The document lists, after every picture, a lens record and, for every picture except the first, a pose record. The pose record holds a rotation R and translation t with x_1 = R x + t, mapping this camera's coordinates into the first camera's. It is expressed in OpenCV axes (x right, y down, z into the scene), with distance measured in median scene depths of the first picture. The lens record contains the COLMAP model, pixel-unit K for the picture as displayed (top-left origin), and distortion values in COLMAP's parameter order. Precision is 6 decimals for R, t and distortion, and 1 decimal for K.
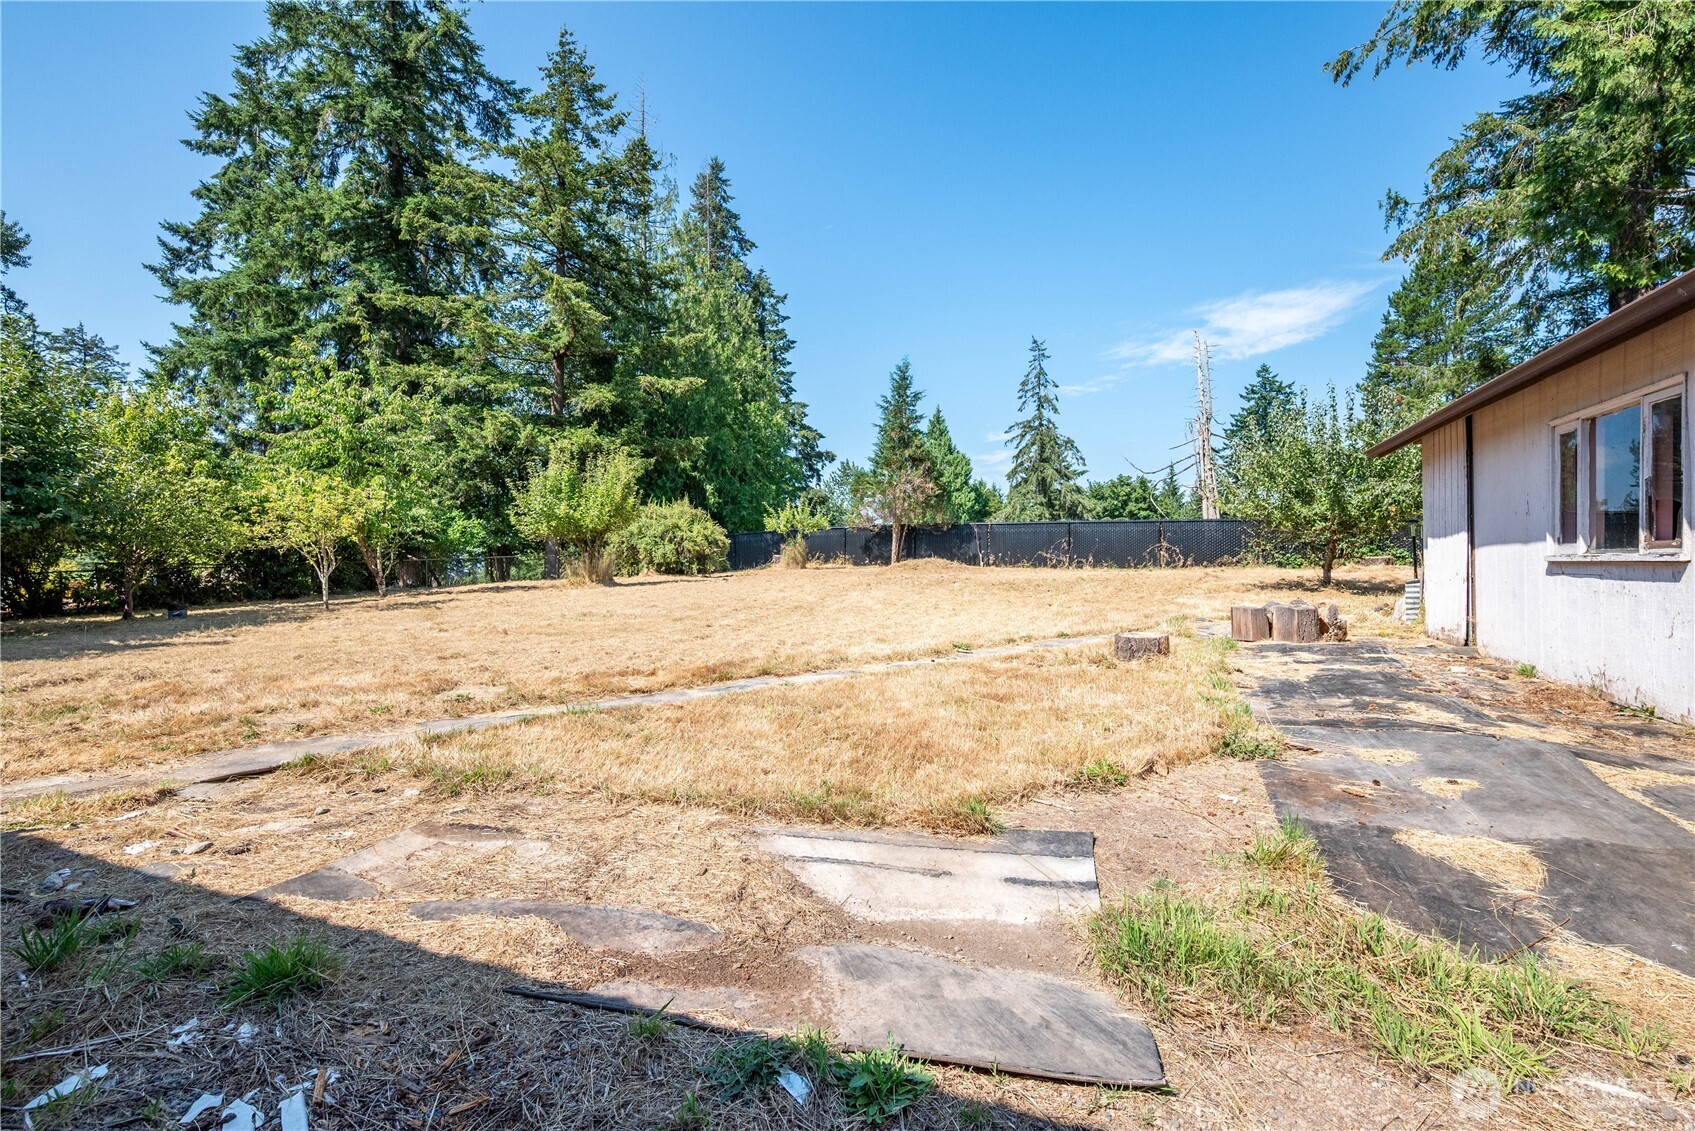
lens RADIAL K [[731.7, 0, 846.4], [0, 731.7, 568.6], [0, 0, 1]] dist [-0.000274, -0.000034]
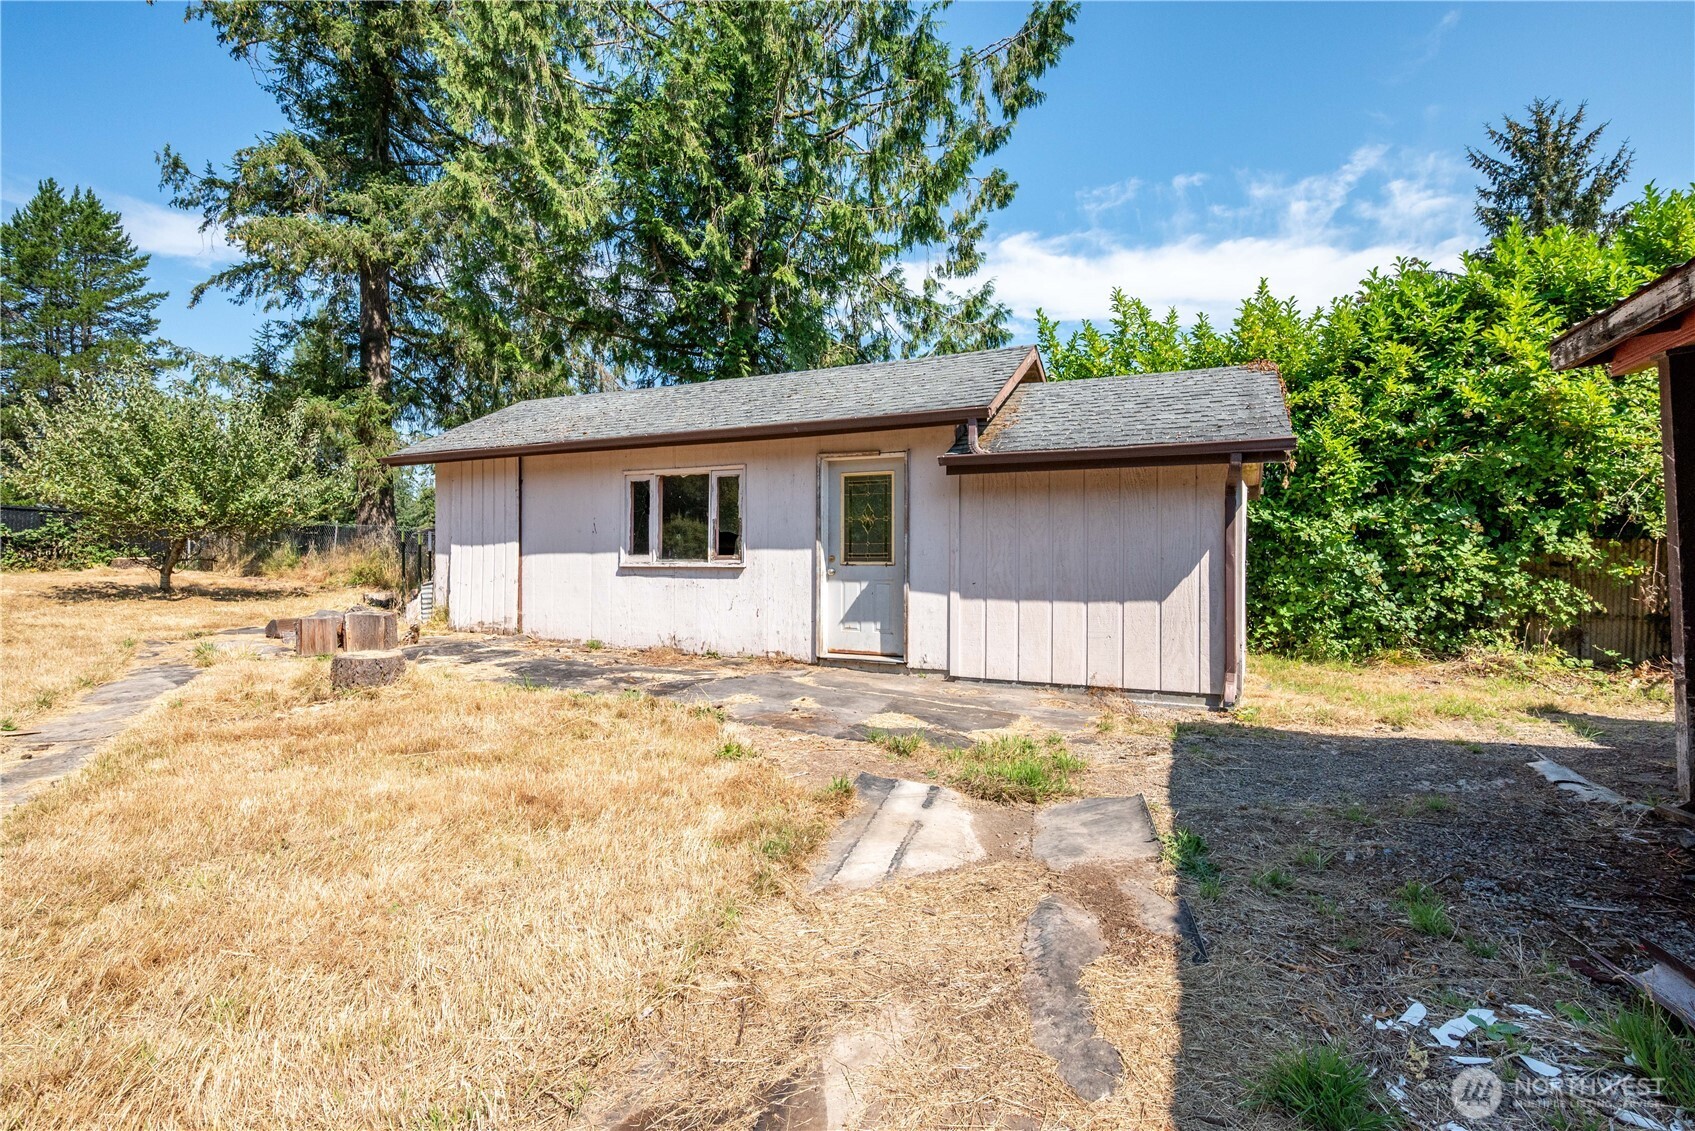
lens RADIAL K [[770.2, 0, 846.3], [0, 770.2, 555.5], [0, 0, 1]] dist [-0.000184, 0.000199]
pose [[0.013955, 0.009748, 0.999855, -0.611586], [0.007216, 0.999925, -0.009850, -0.014859], [-0.999877, 0.007352, 0.013883, 0.563405]]
